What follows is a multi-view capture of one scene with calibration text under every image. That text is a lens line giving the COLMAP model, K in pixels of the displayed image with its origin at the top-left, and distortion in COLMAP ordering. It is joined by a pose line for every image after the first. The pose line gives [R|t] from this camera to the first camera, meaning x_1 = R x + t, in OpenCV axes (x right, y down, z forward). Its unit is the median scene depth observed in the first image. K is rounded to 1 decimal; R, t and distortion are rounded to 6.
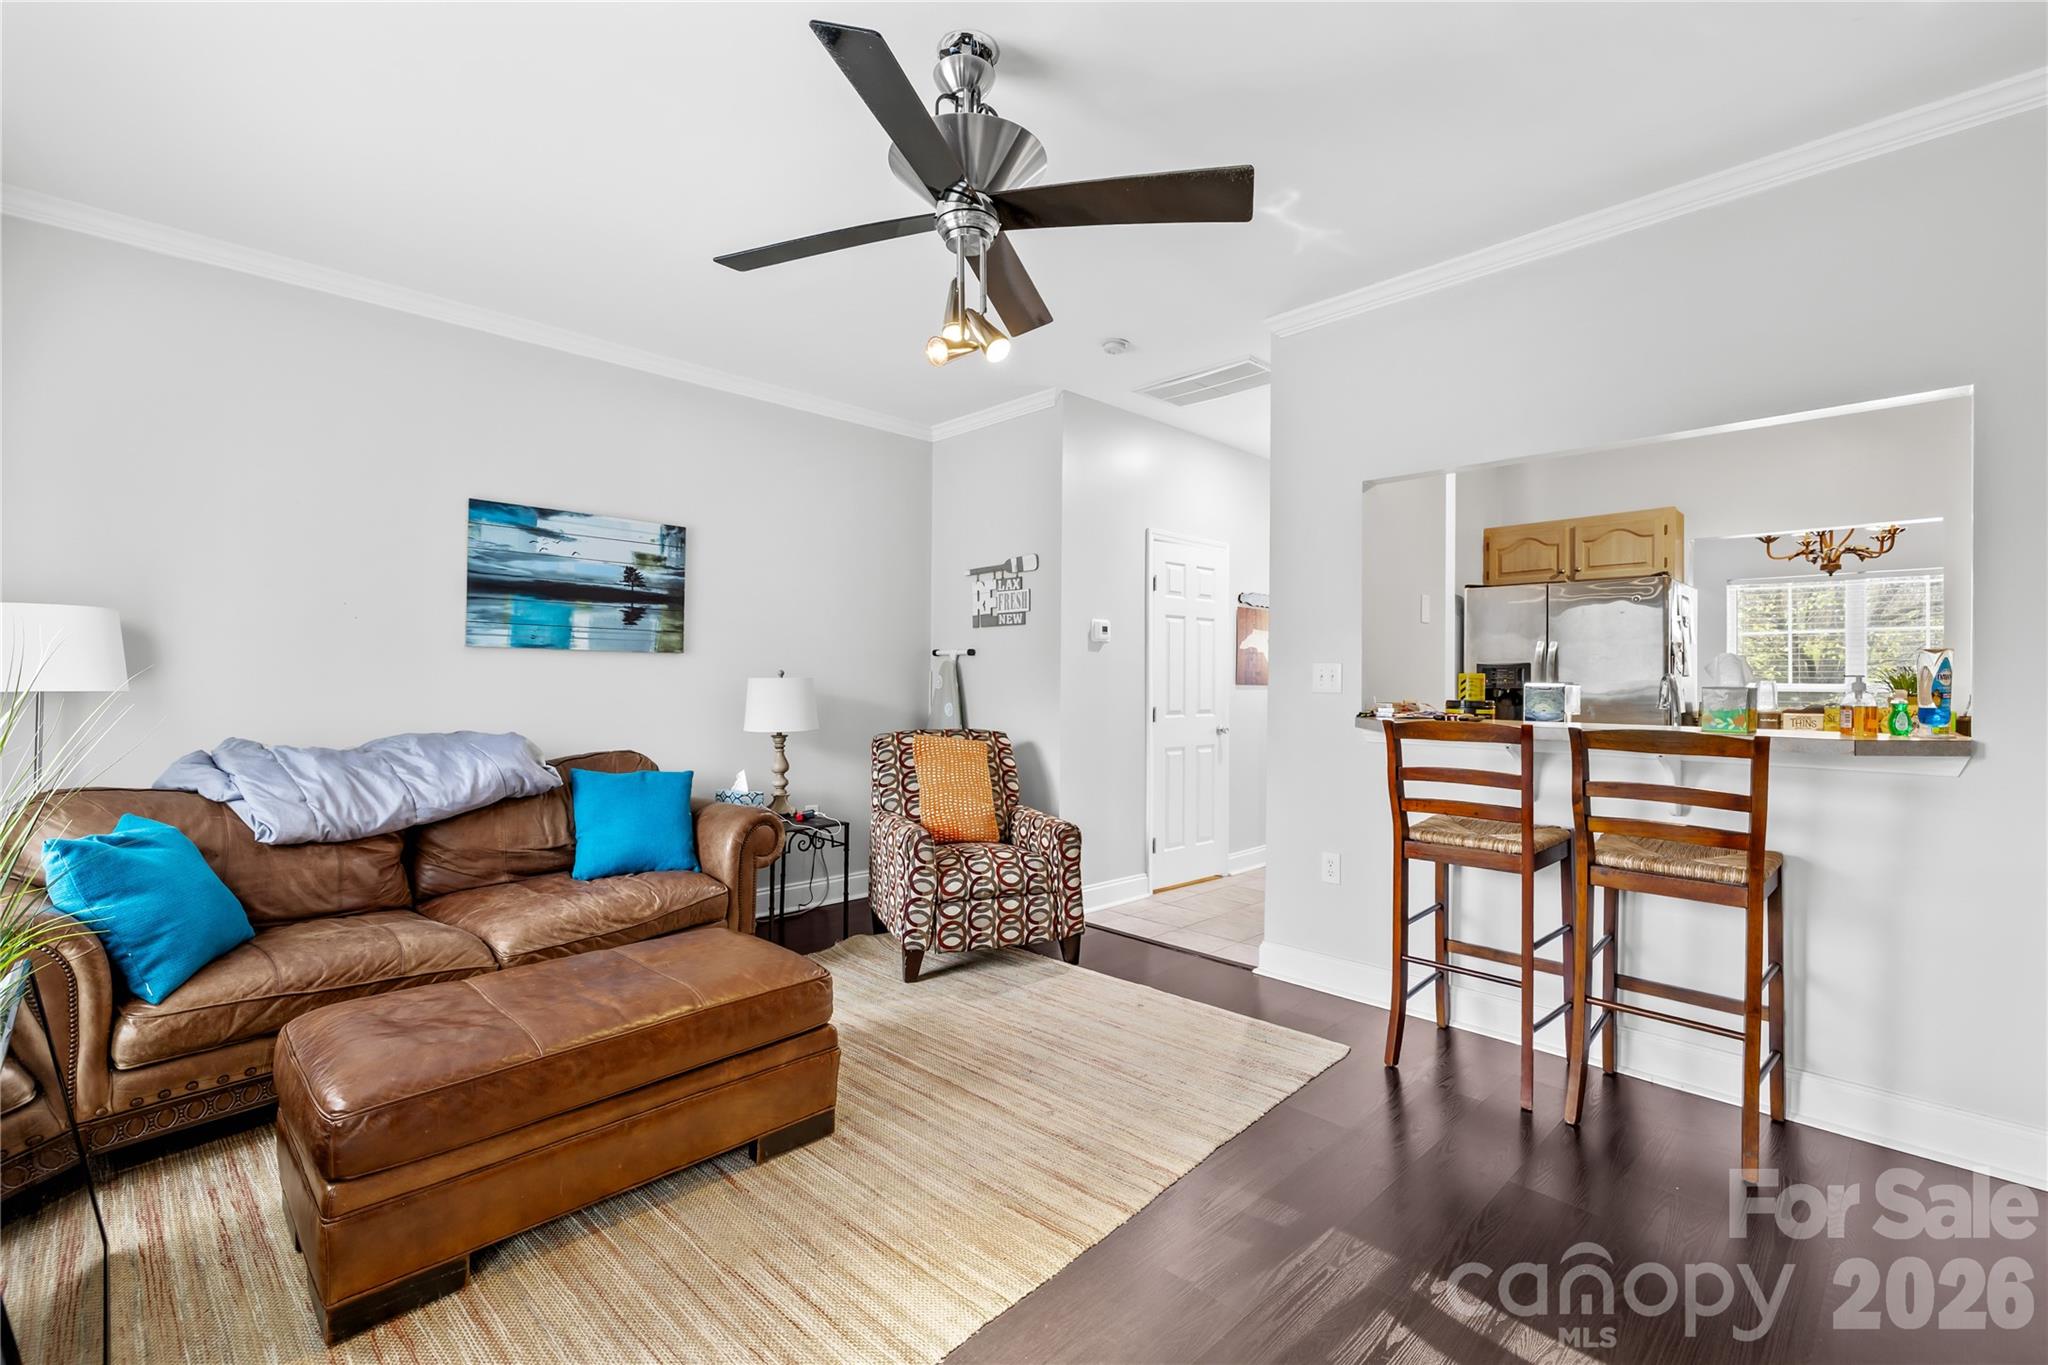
lens RADIAL K [[869.1, 0, 1010.0], [0, 869.1, 674.6], [0, 0, 1]] dist [0.000961, 0.000247]
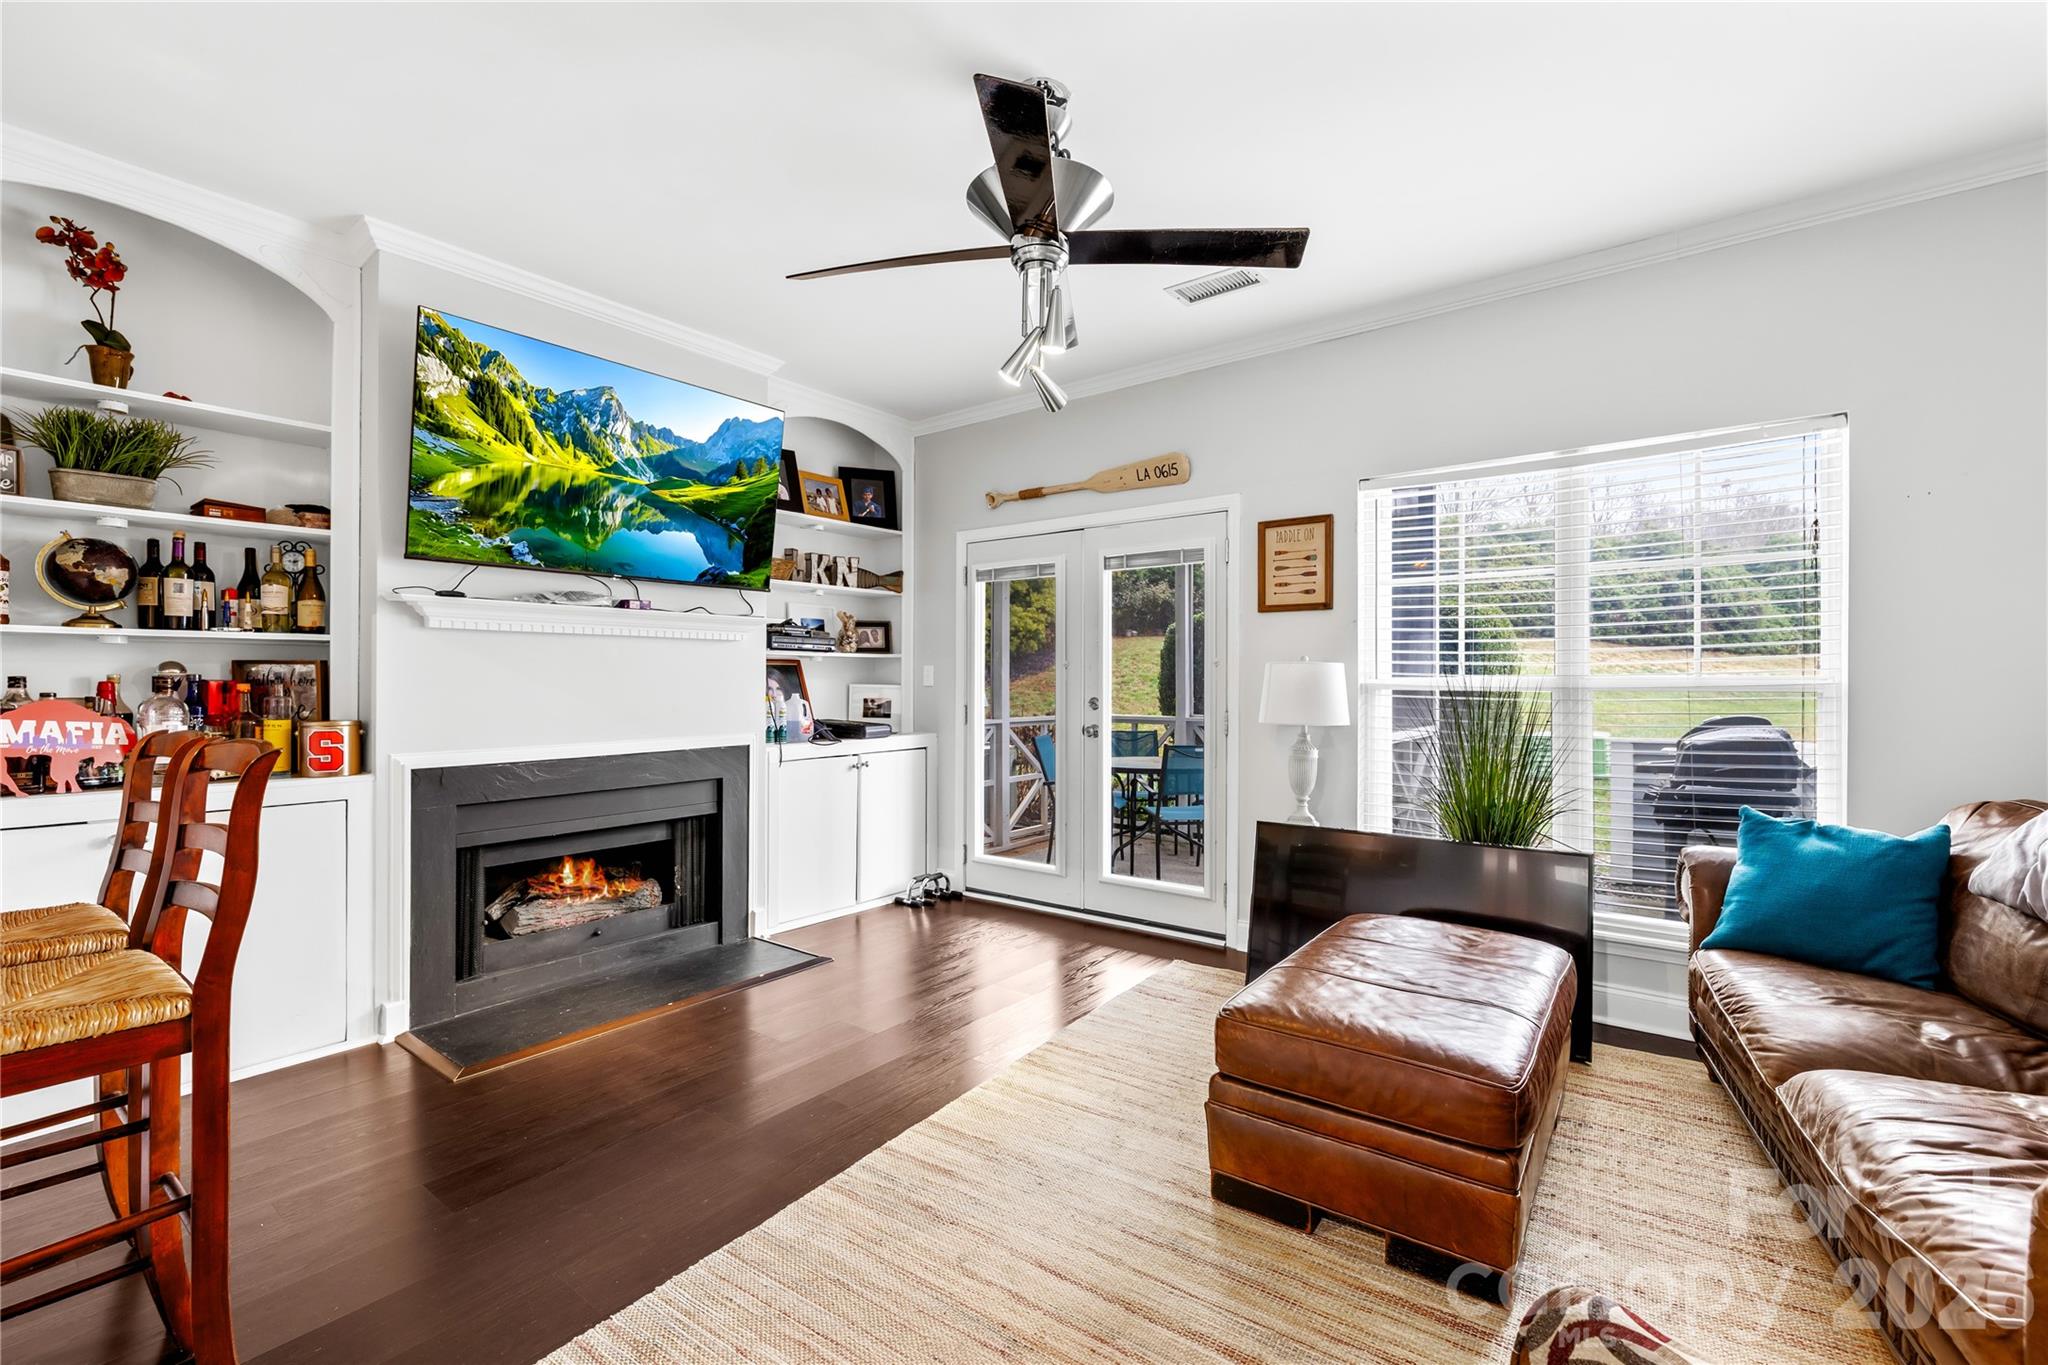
lens RADIAL K [[846.0, 0, 1024.0], [0, 846.0, 682.5], [0, 0, 1]] dist [0.000220, 0.000208]
pose [[-0.984173, -0.007191, -0.177067, 0.086539], [-0.007325, 0.999973, 0.000106, 0.008374], [0.177061, 0.001401, -0.984199, 1.158252]]
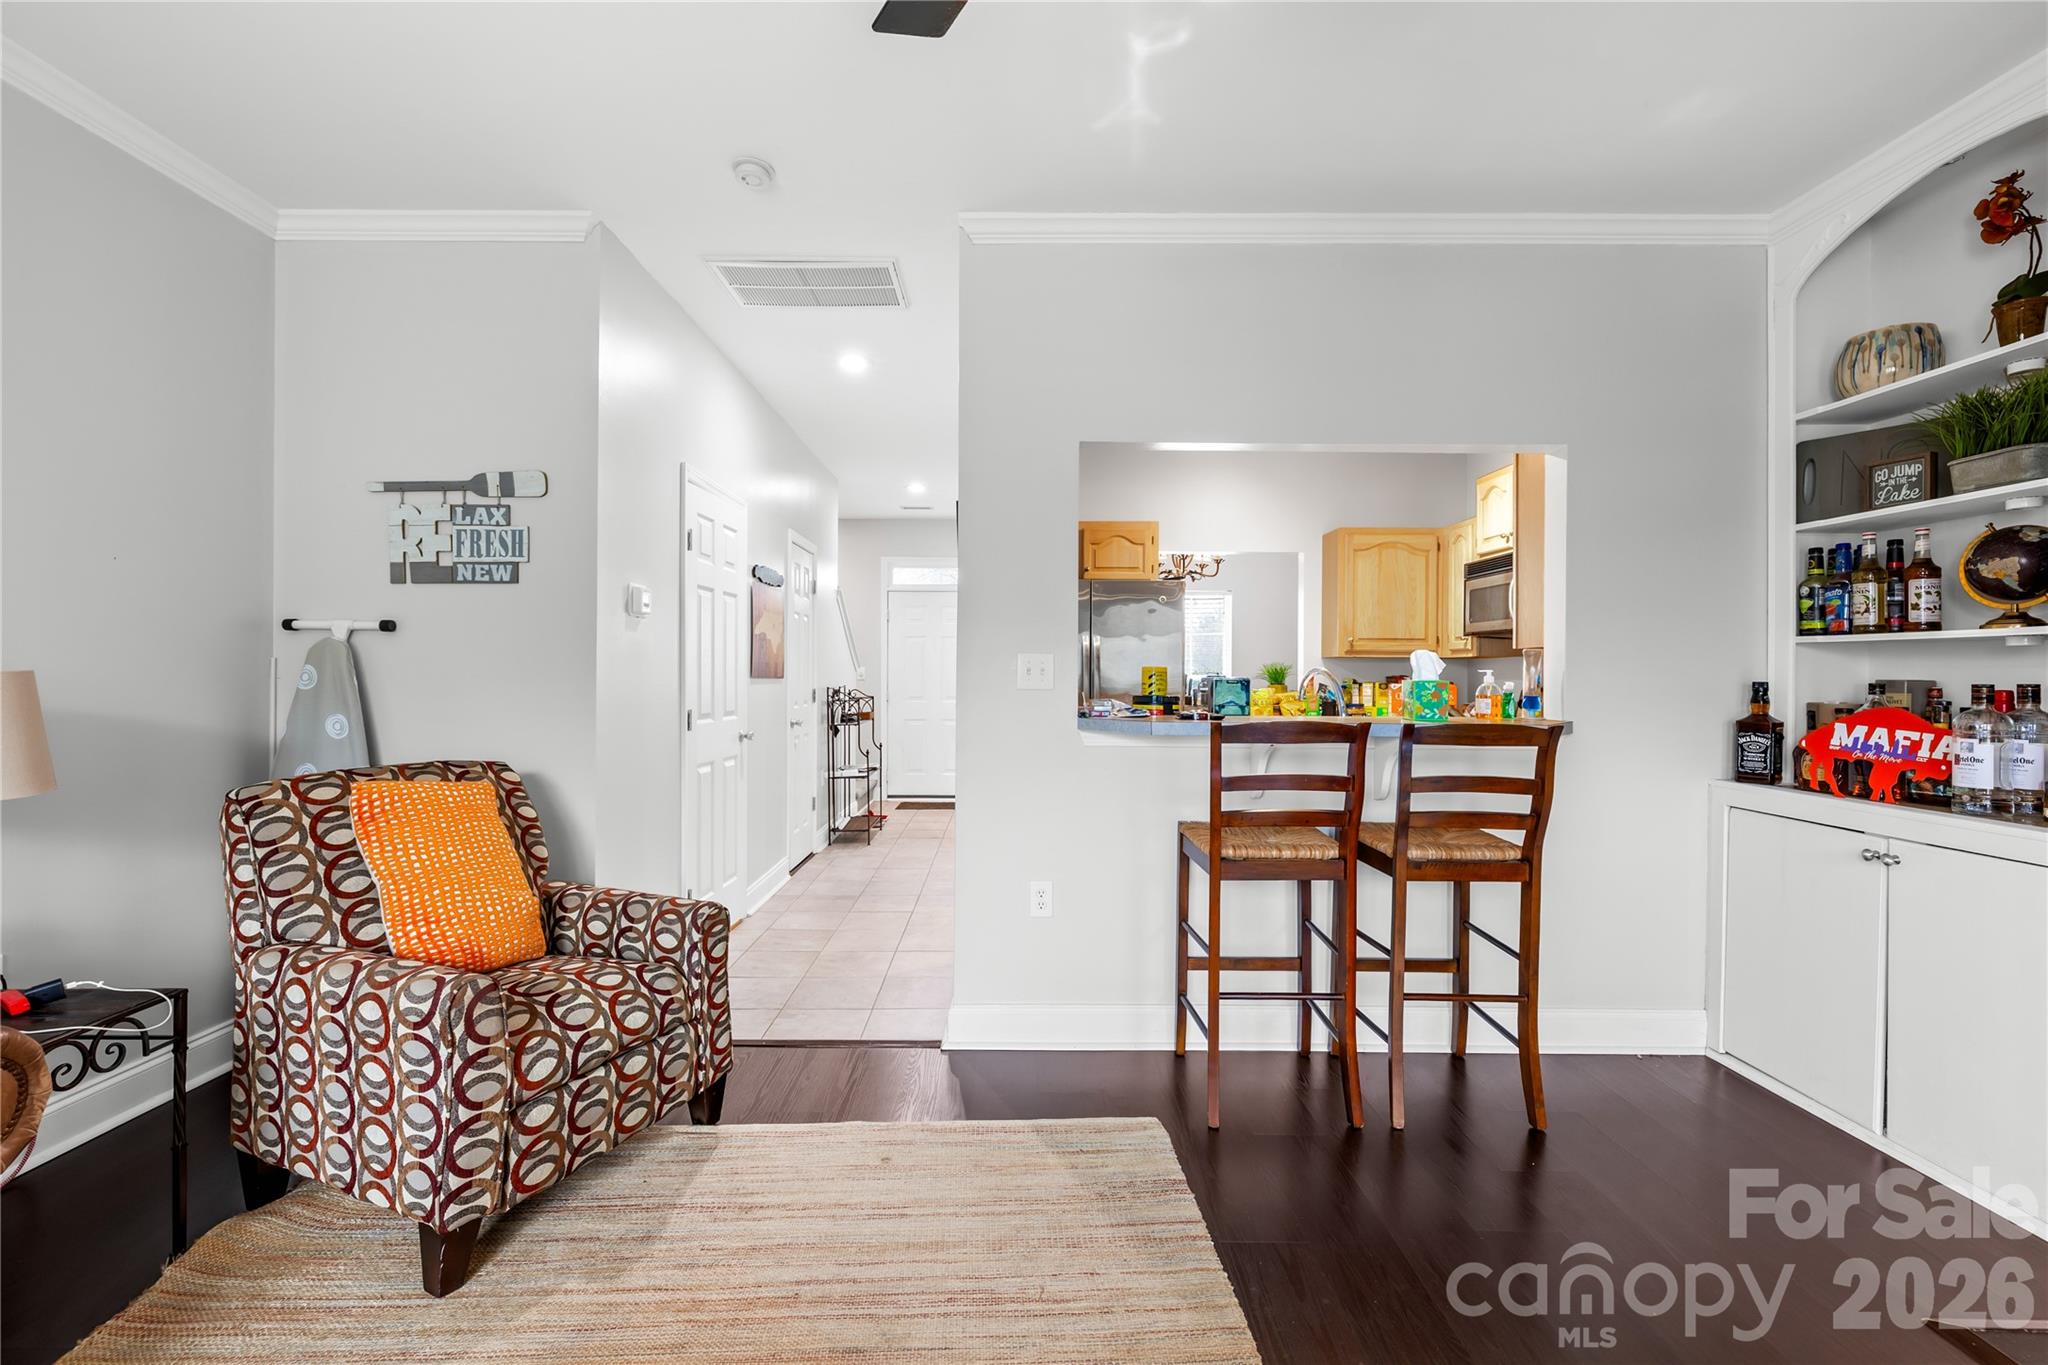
lens RADIAL K [[869.1, 0, 1010.0], [0, 869.1, 674.6], [0, 0, 1]] dist [0.000961, 0.000247]
pose [[0.697177, -0.003151, 0.716893, -0.232056], [-0.004557, 0.999951, 0.008827, -0.000222], [-0.716885, -0.009421, 0.697128, 0.411994]]
